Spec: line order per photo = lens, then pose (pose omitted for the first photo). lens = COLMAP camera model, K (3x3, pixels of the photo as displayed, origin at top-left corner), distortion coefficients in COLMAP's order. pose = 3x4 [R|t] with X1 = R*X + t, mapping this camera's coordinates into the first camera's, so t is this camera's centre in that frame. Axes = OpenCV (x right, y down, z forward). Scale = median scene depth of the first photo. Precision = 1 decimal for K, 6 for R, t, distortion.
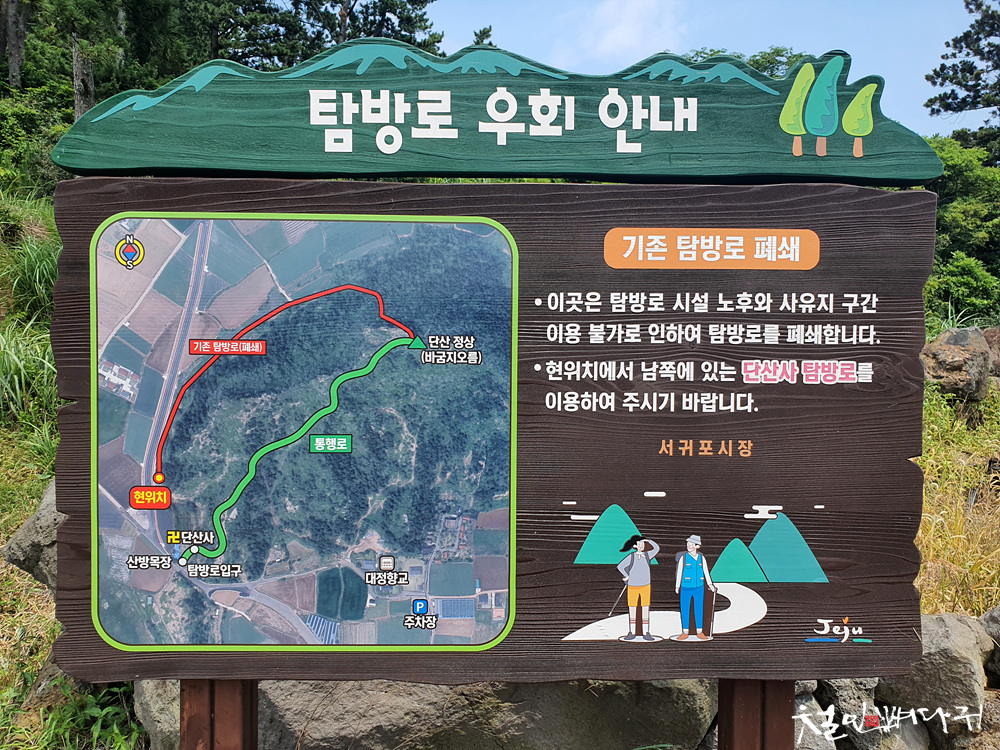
lens RADIAL K [[875.6, 0, 452.6], [0, 875.6, 399.9], [0, 0, 1]] dist [0.179836, -0.524113]
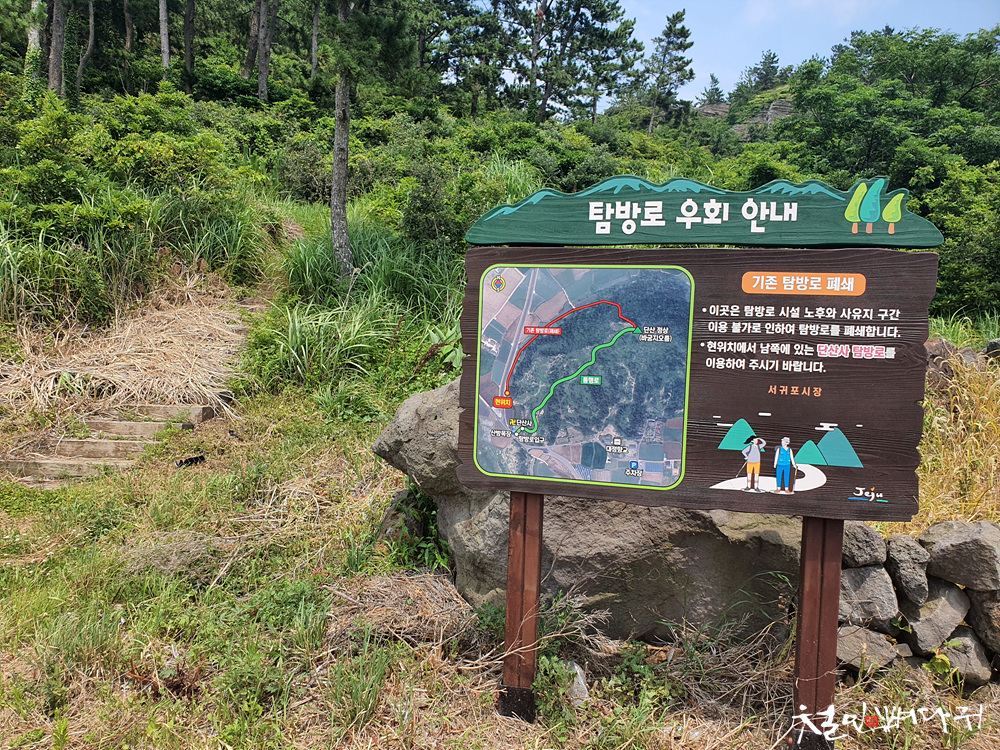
lens RADIAL K [[875.6, 0, 452.6], [0, 875.6, 399.9], [0, 0, 1]] dist [0.179836, -0.524113]
pose [[0.980256, 0.041300, -0.193369, -0.057360], [-0.038158, 0.999073, 0.019951, 0.064869], [0.194014, -0.012178, 0.980923, -0.982196]]
